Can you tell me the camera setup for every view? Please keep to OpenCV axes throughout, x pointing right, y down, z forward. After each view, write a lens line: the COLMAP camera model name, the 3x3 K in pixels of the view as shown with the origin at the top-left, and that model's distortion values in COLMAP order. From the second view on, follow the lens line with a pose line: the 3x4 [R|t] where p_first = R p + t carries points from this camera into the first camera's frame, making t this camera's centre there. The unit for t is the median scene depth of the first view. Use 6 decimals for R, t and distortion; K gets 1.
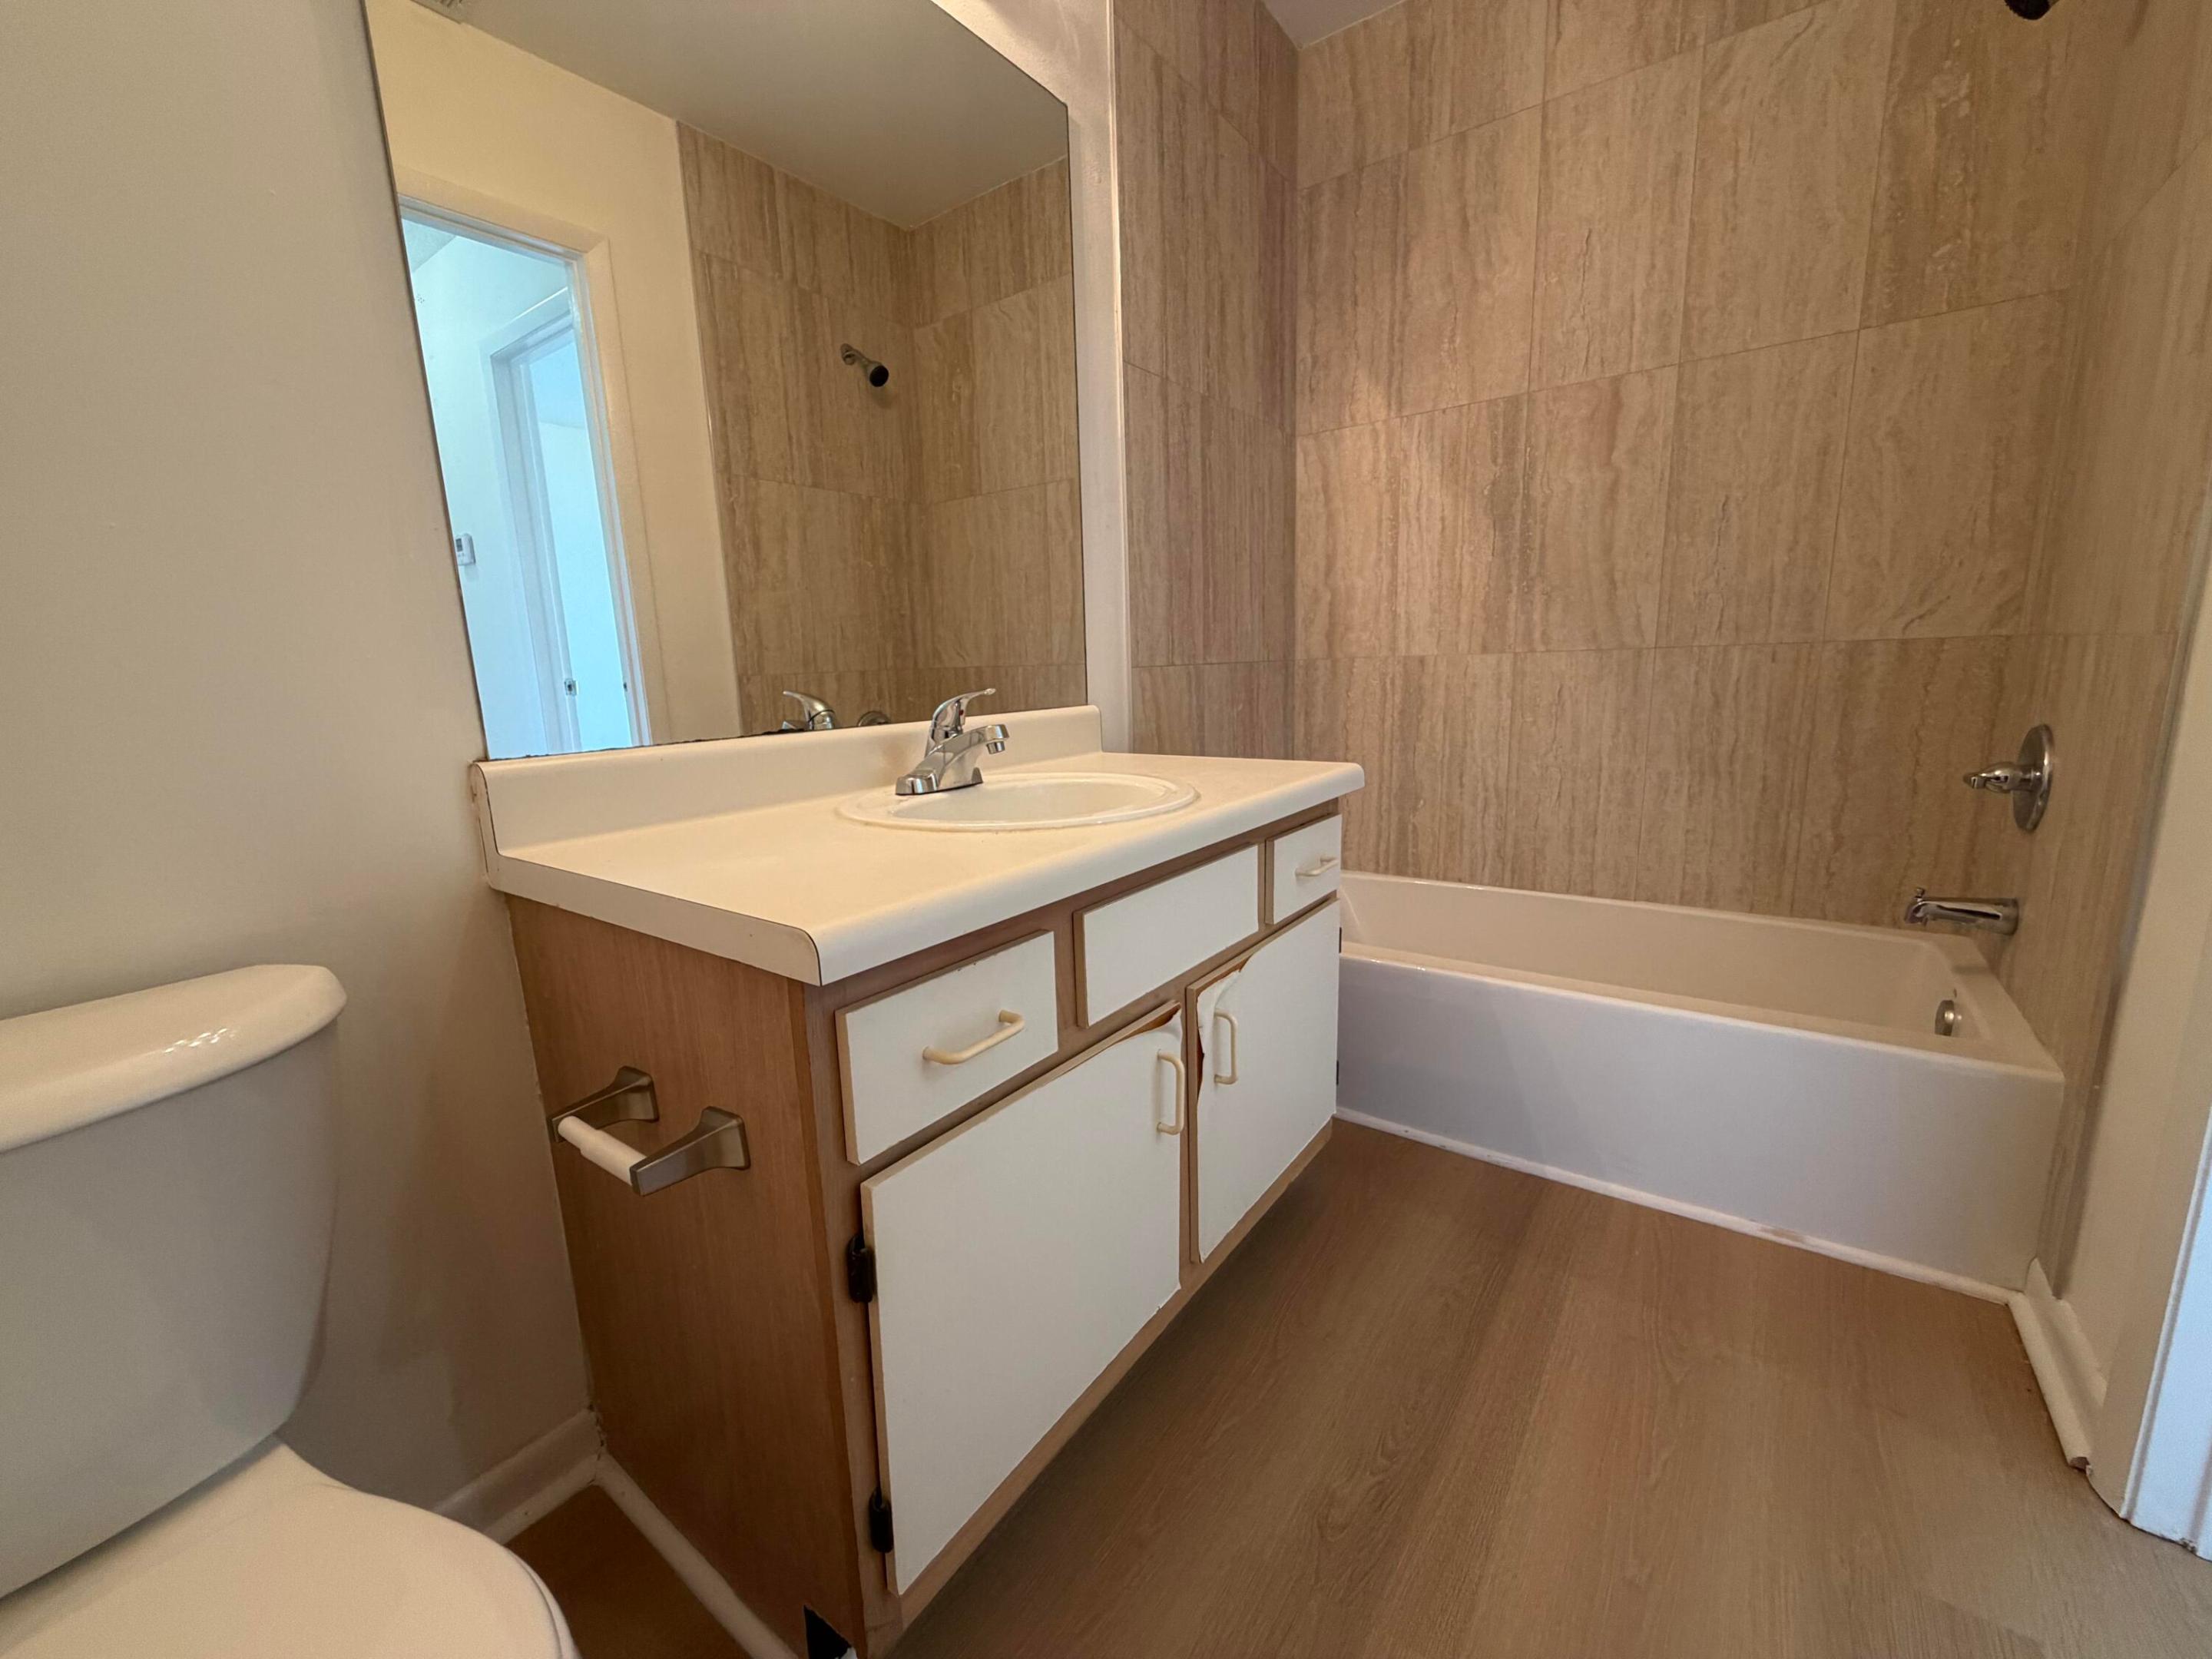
lens RADIAL K [[880.1, 0, 1099.8], [0, 880.1, 834.2], [0, 0, 1]] dist [-0.003789, 0.000481]
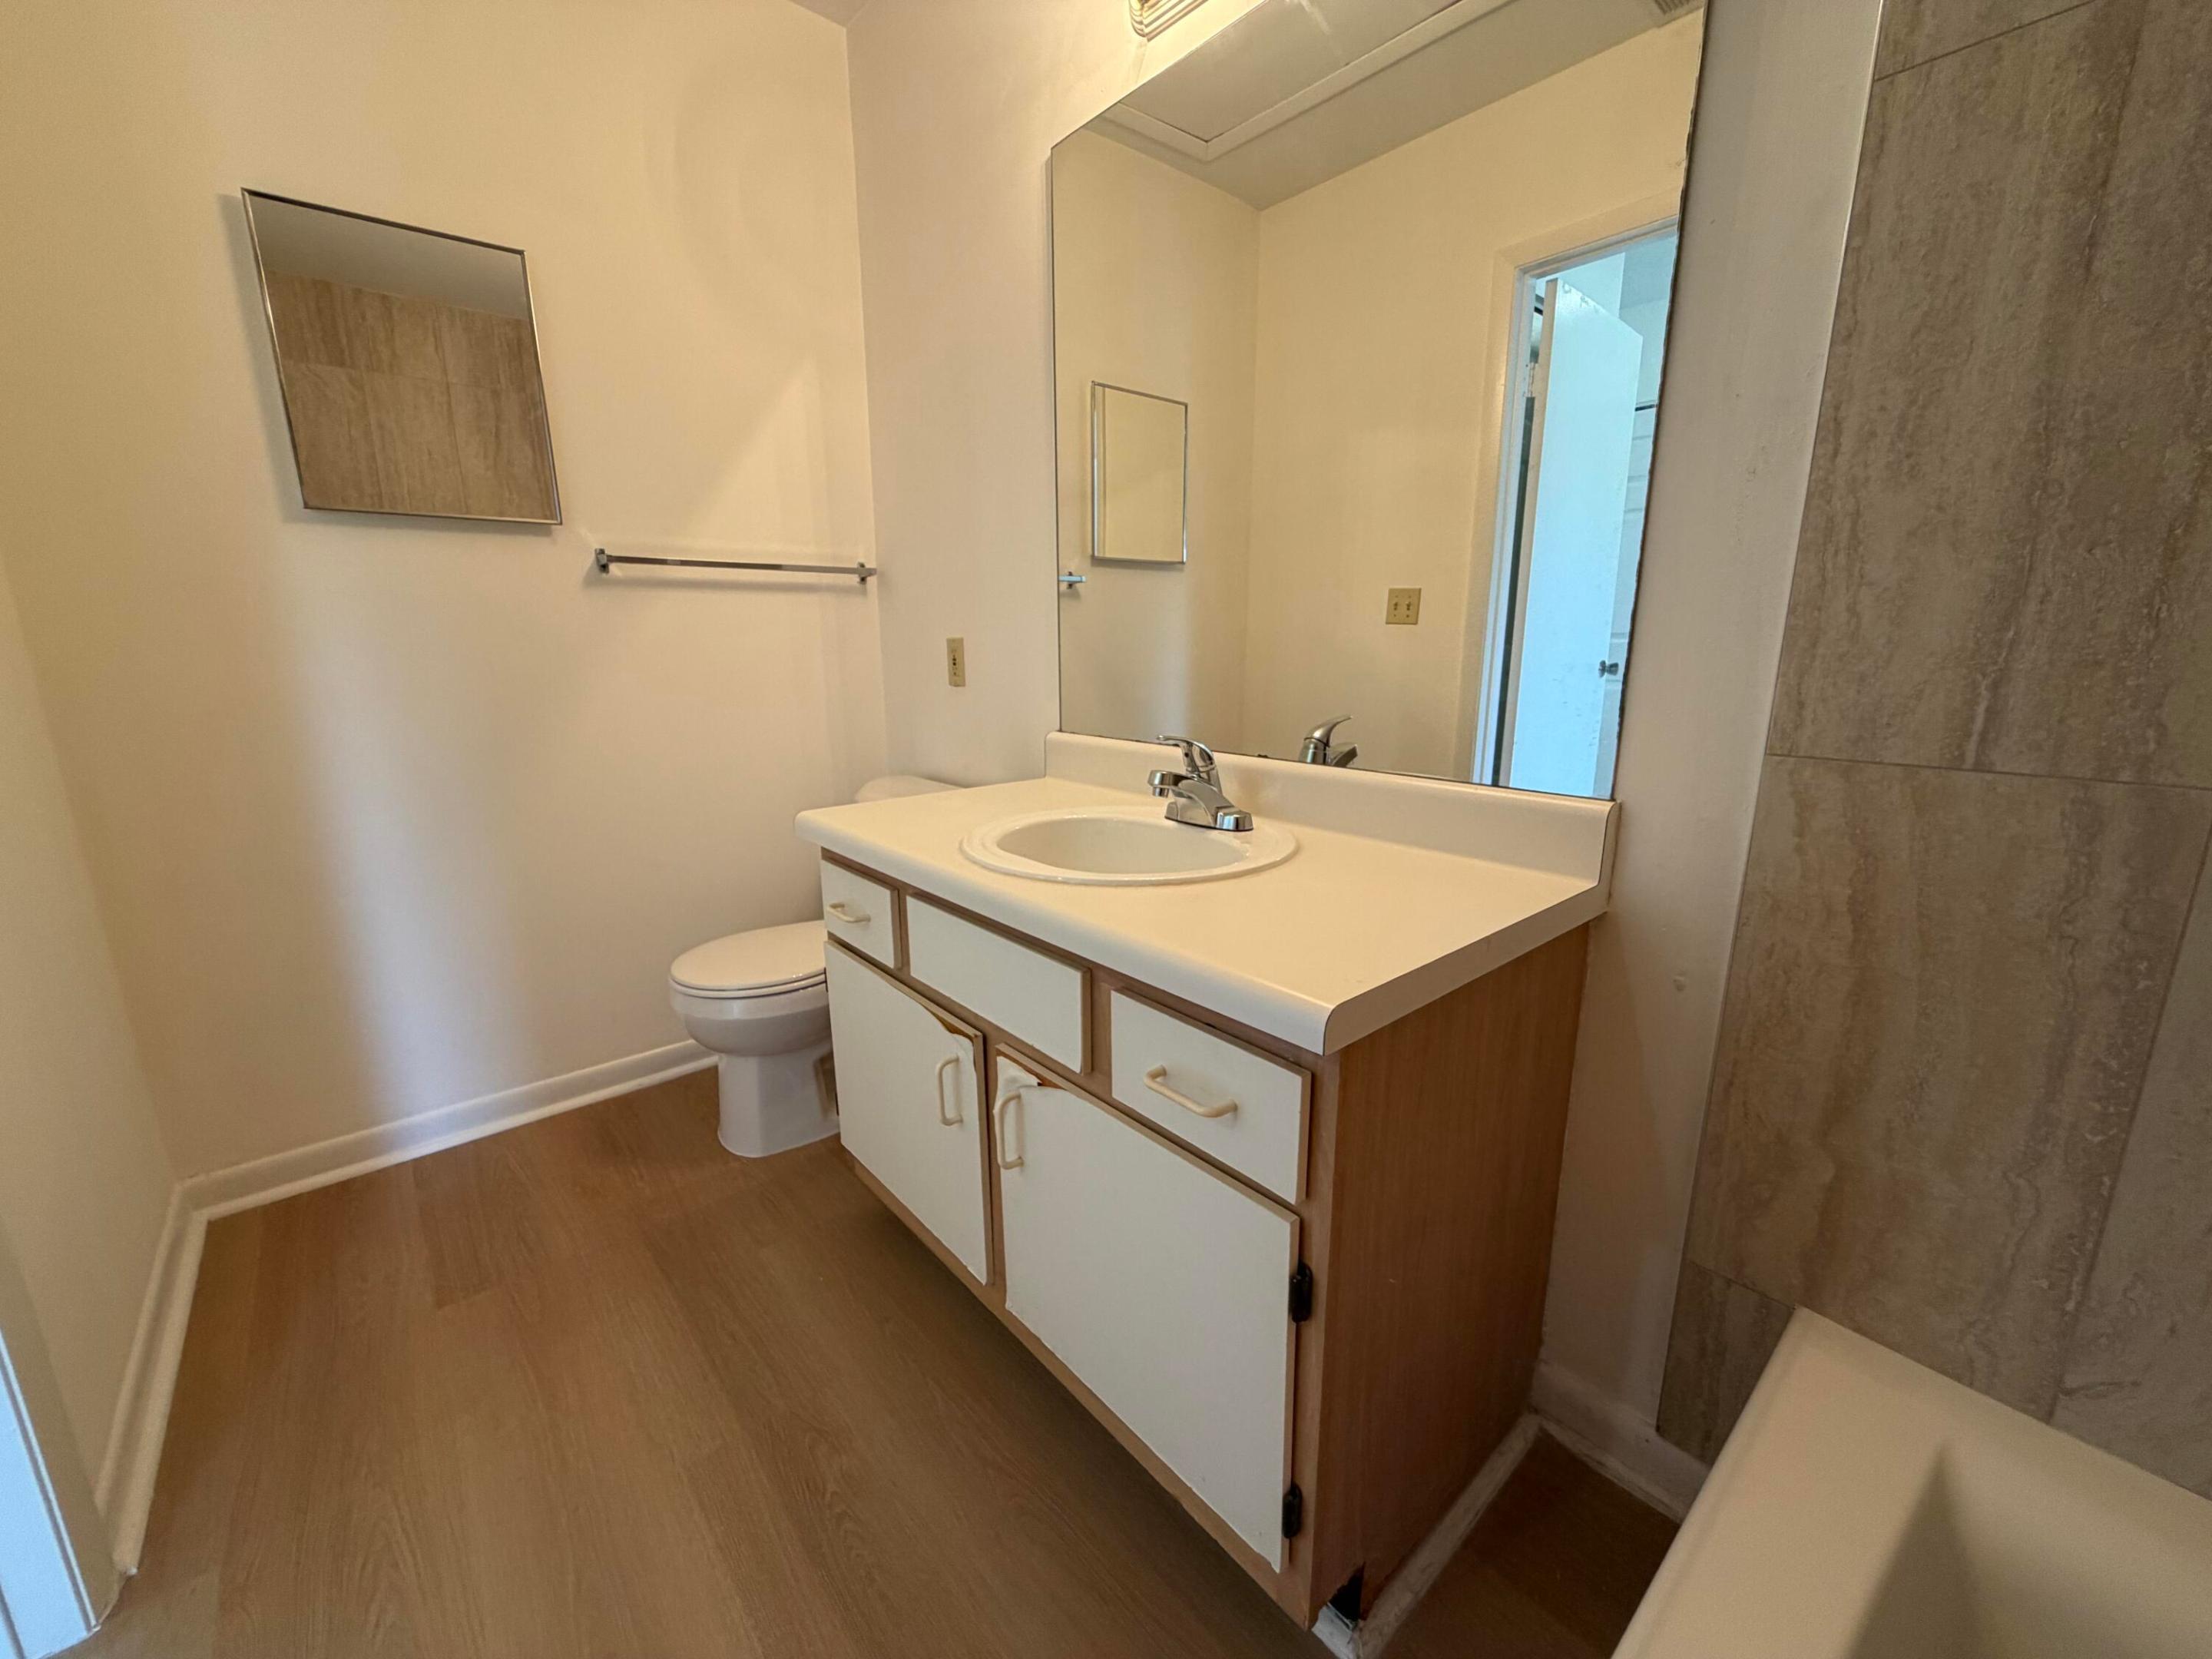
lens RADIAL K [[880.1, 0, 1099.8], [0, 880.1, 834.2], [0, 0, 1]] dist [-0.003789, 0.000481]
pose [[-0.229134, 0.246111, -0.941768, 0.588984], [-0.171882, 0.942076, 0.288011, -0.223423], [0.958099, 0.227866, -0.173560, 0.736322]]
